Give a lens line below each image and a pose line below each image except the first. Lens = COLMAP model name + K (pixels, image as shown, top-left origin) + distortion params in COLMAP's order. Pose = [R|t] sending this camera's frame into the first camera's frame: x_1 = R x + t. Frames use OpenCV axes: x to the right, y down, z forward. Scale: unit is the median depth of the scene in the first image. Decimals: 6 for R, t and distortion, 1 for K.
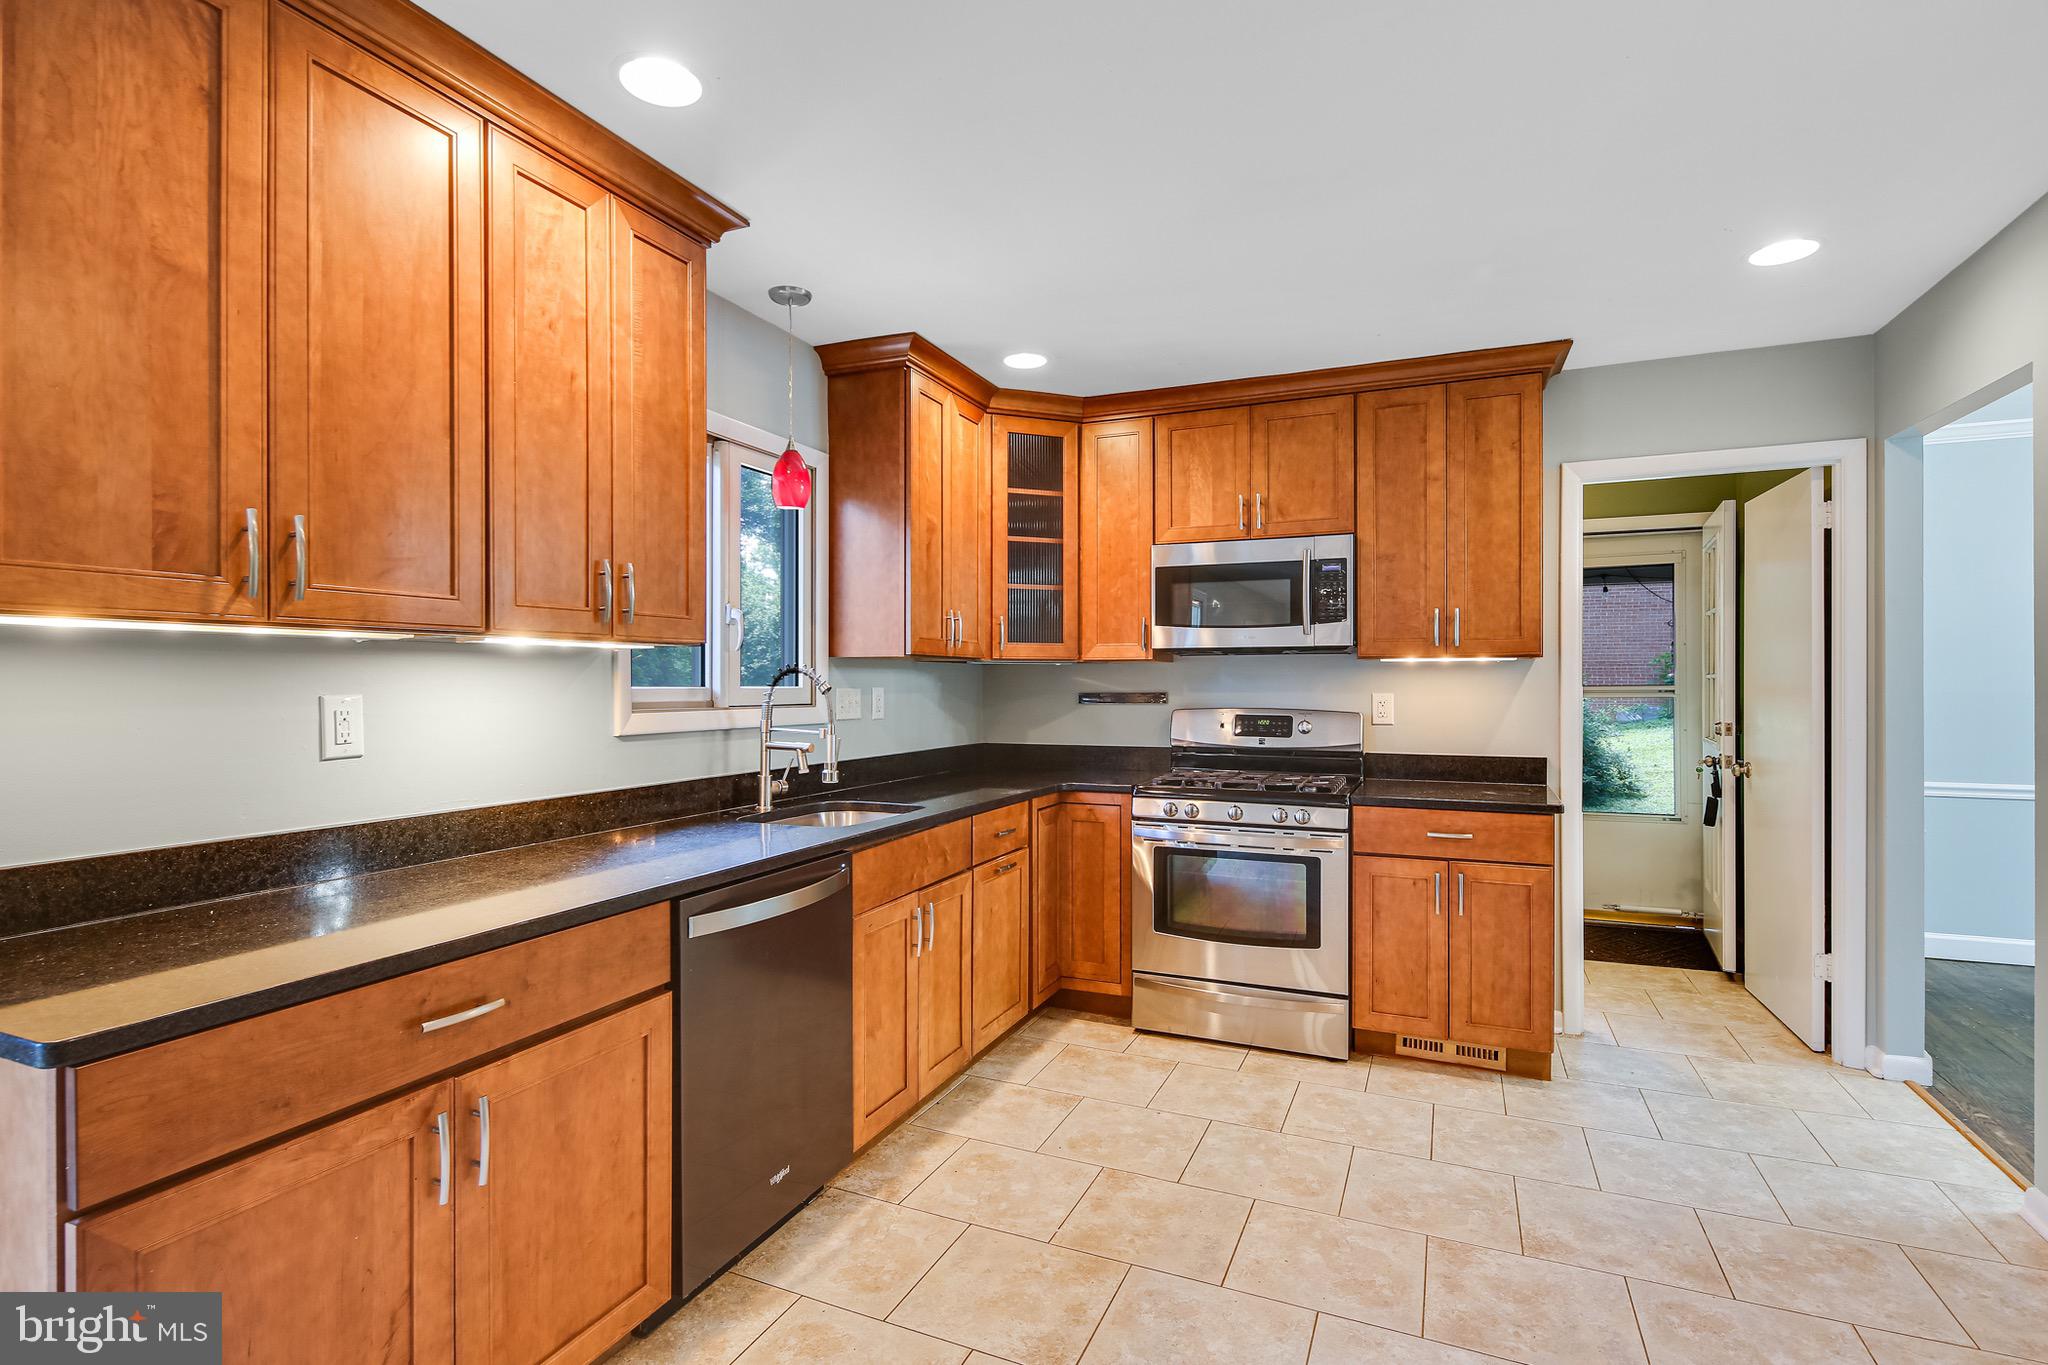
lens RADIAL K [[993.5, 0, 1006.0], [0, 993.5, 689.2], [0, 0, 1]] dist [0.006327, -0.004663]
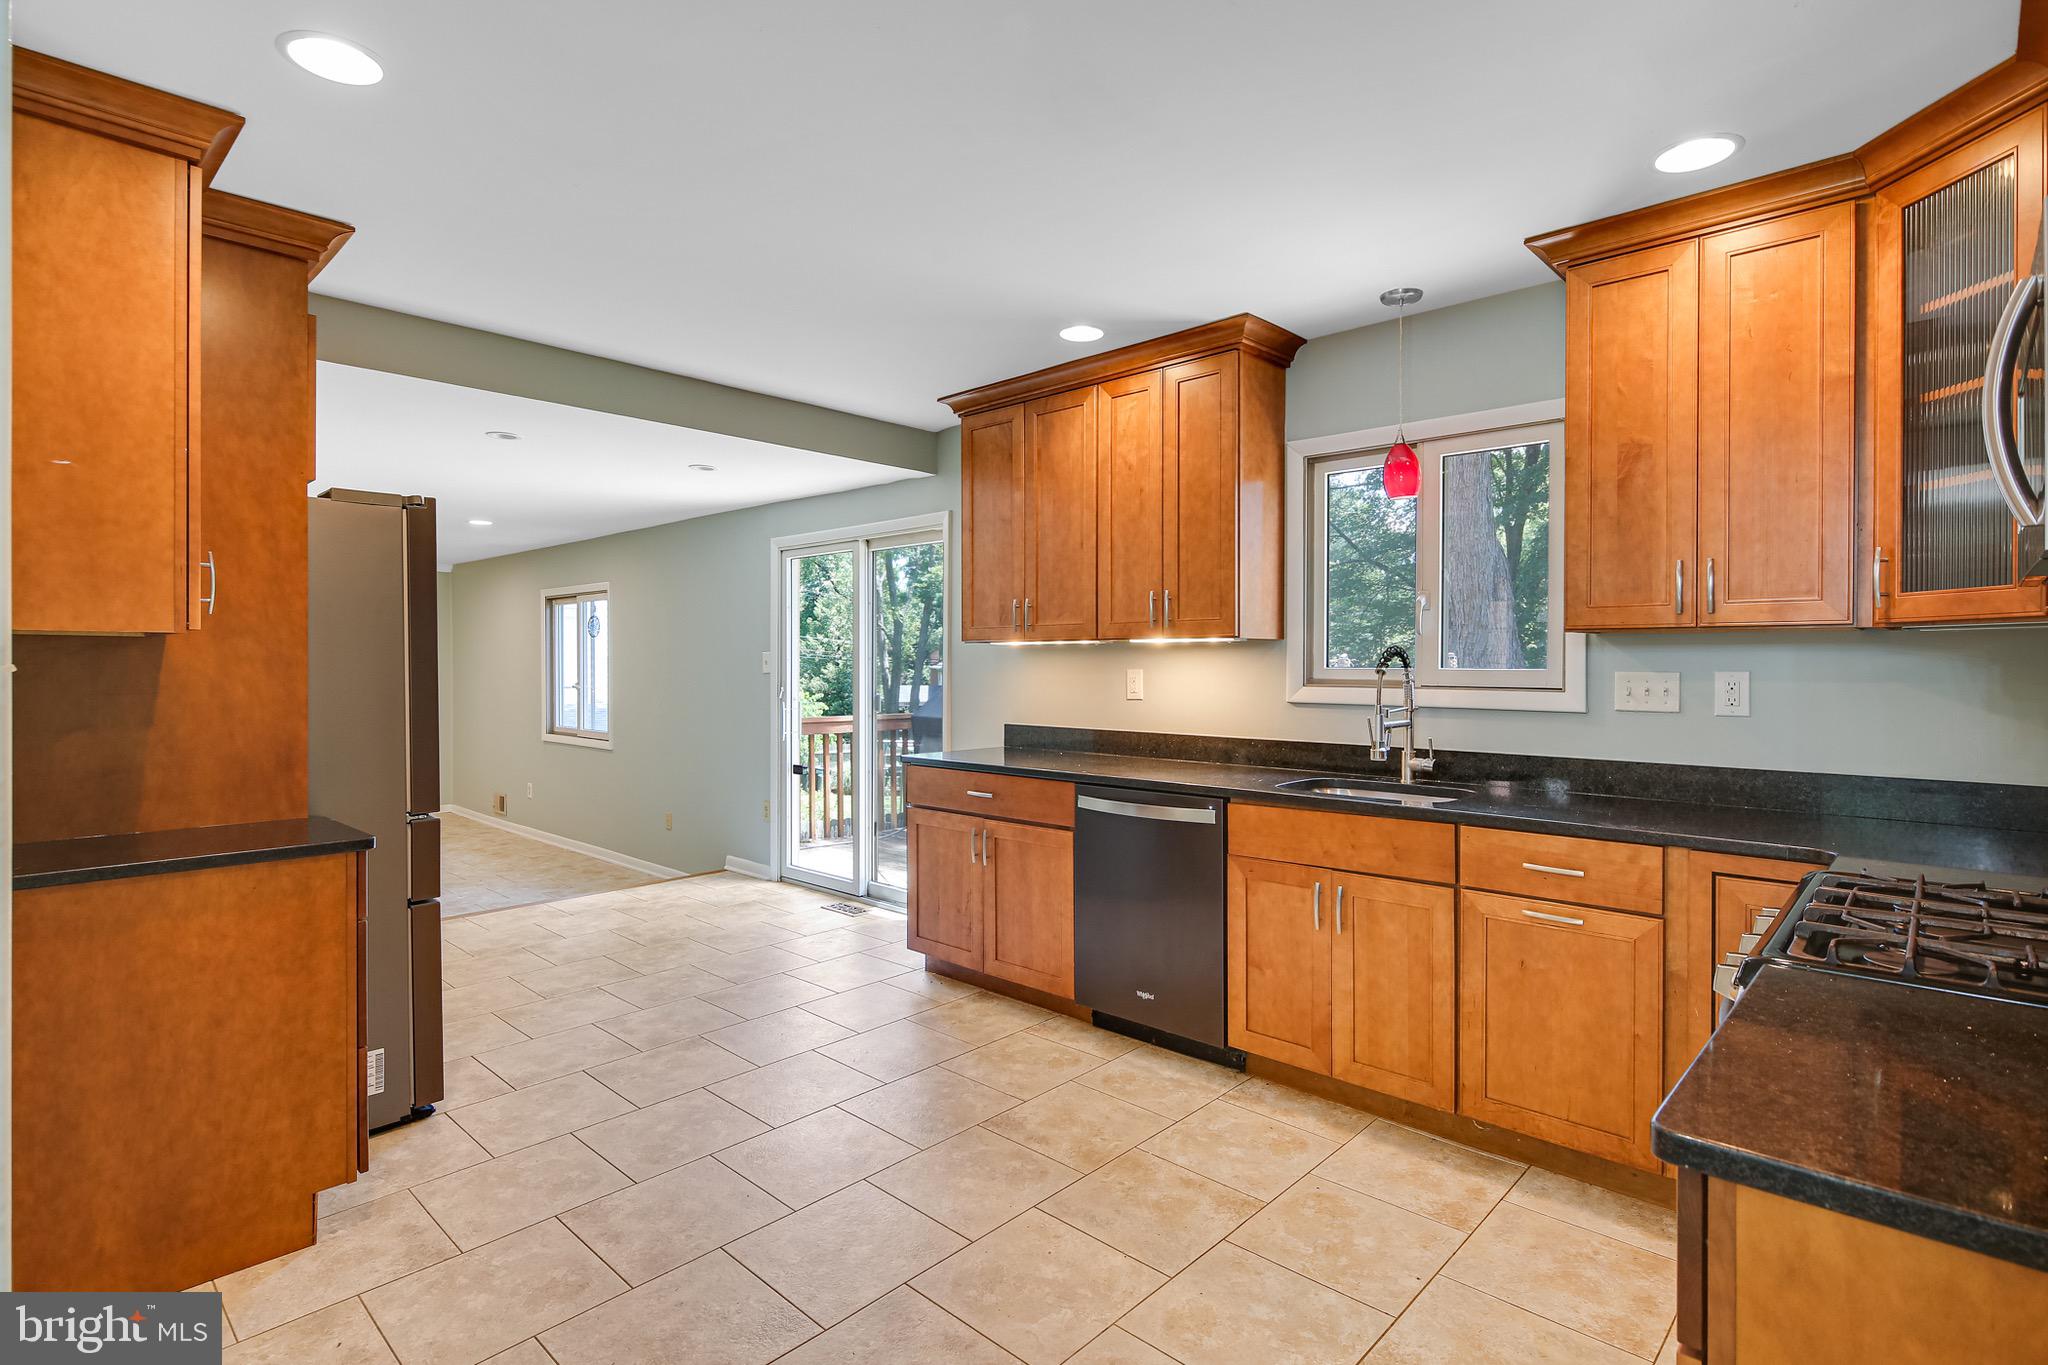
lens RADIAL K [[993.5, 0, 1025.8], [0, 993.5, 671.4], [0, 0, 1]] dist [0.006327, -0.004663]
pose [[-0.325457, 0.009934, -0.945505, 0.785686], [-0.006862, 0.999894, 0.012868, -0.008566], [0.945532, 0.010676, -0.325355, 0.835602]]
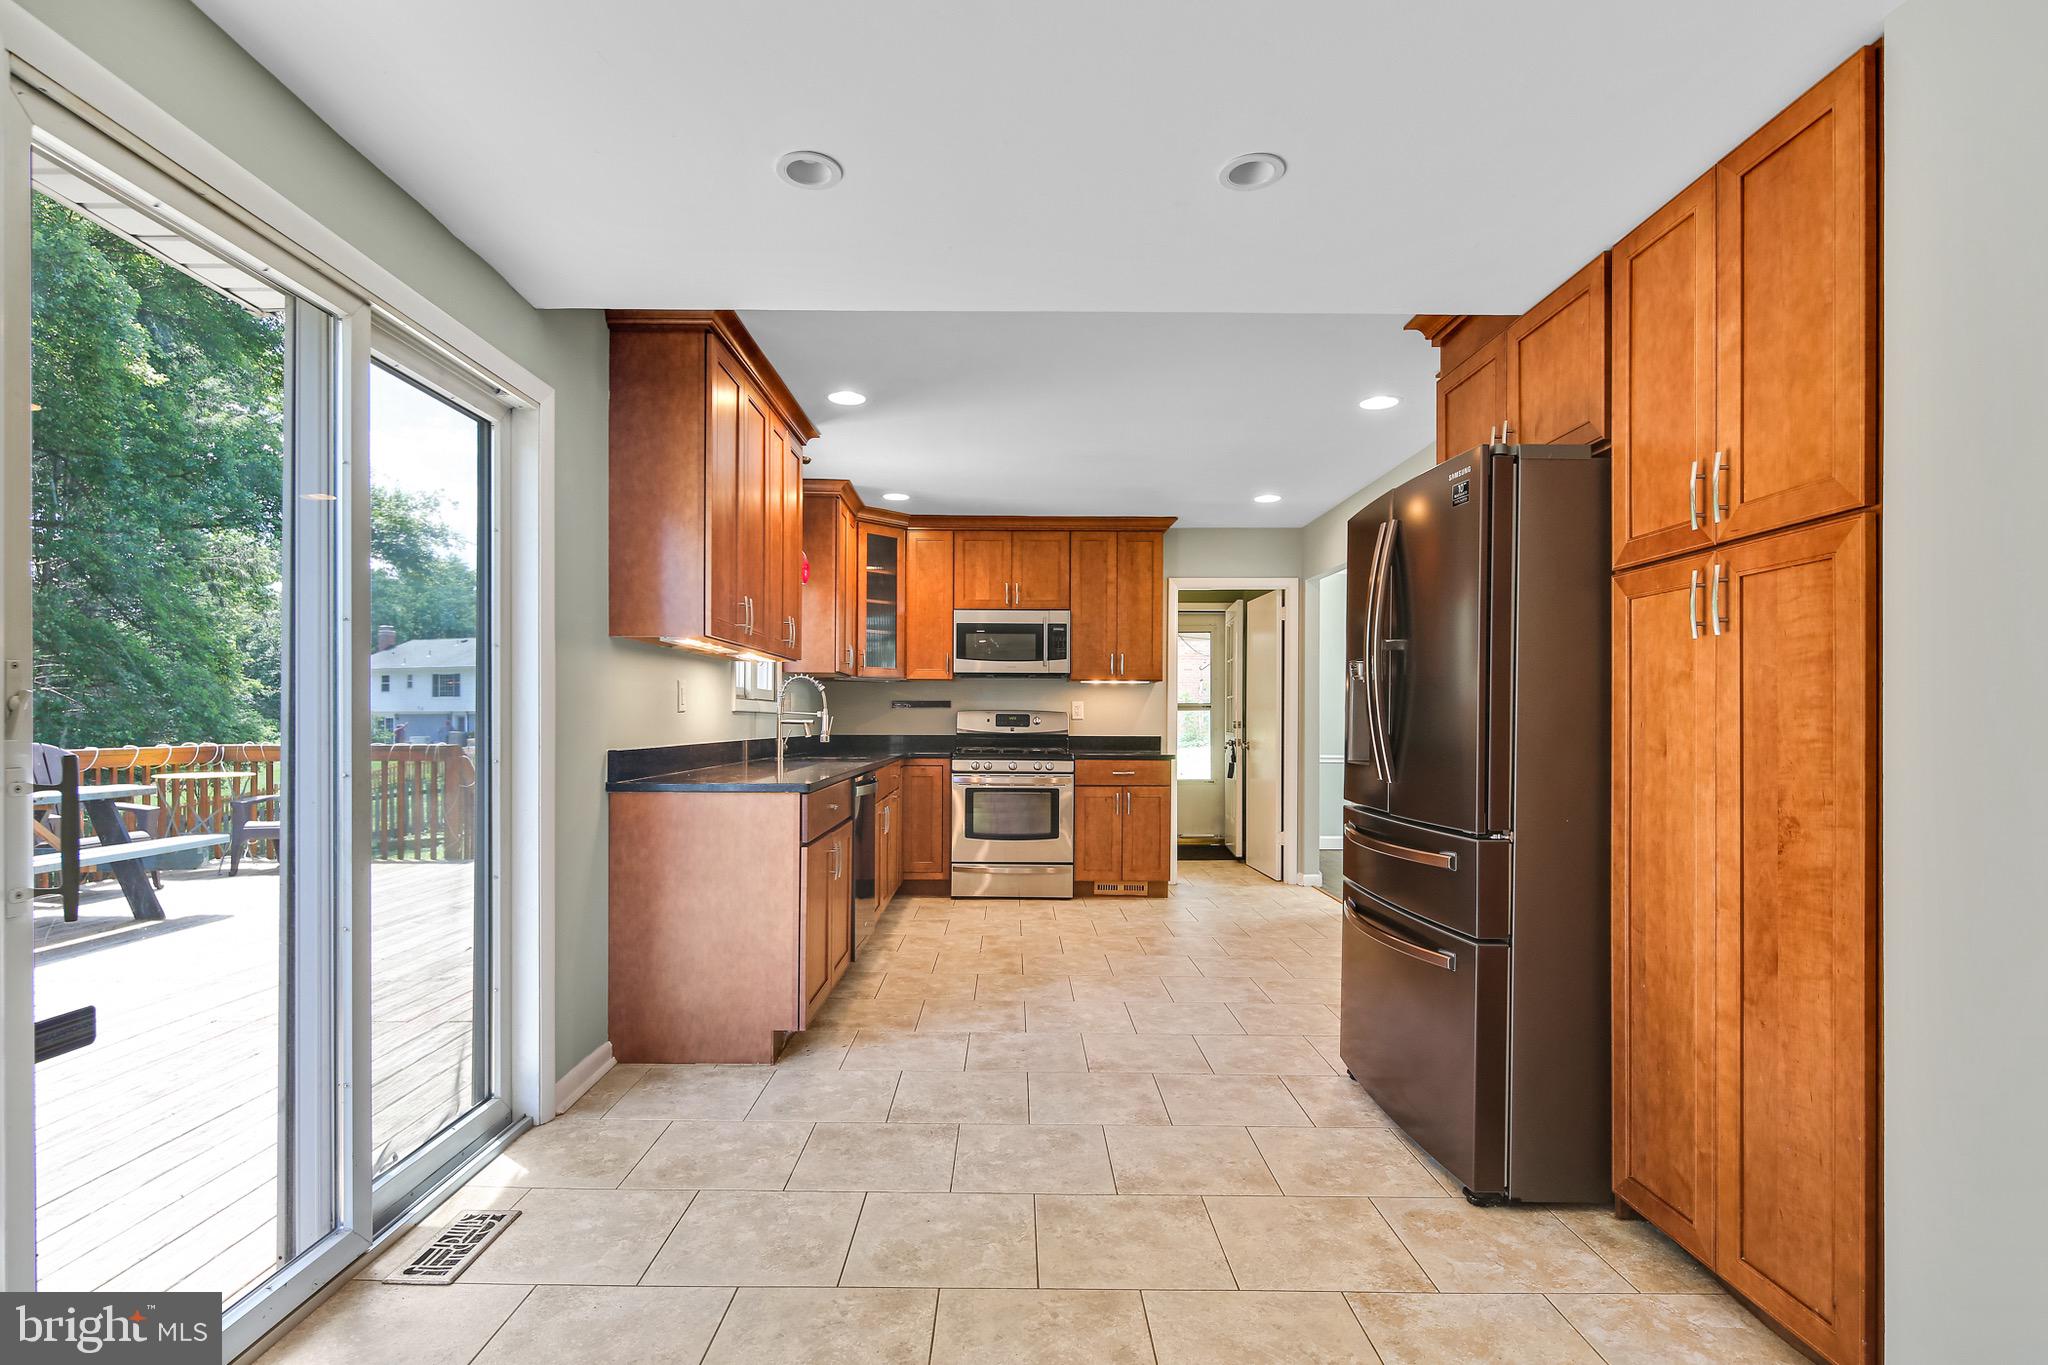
lens RADIAL K [[993.5, 0, 995.1], [0, 993.5, 730.0], [0, 0, 1]] dist [0.006327, -0.004663]
pose [[0.918601, 0.001539, 0.395183, -0.502171], [-0.003314, 0.999987, 0.003809, 0.054661], [-0.395172, -0.004809, 0.918595, -0.615434]]
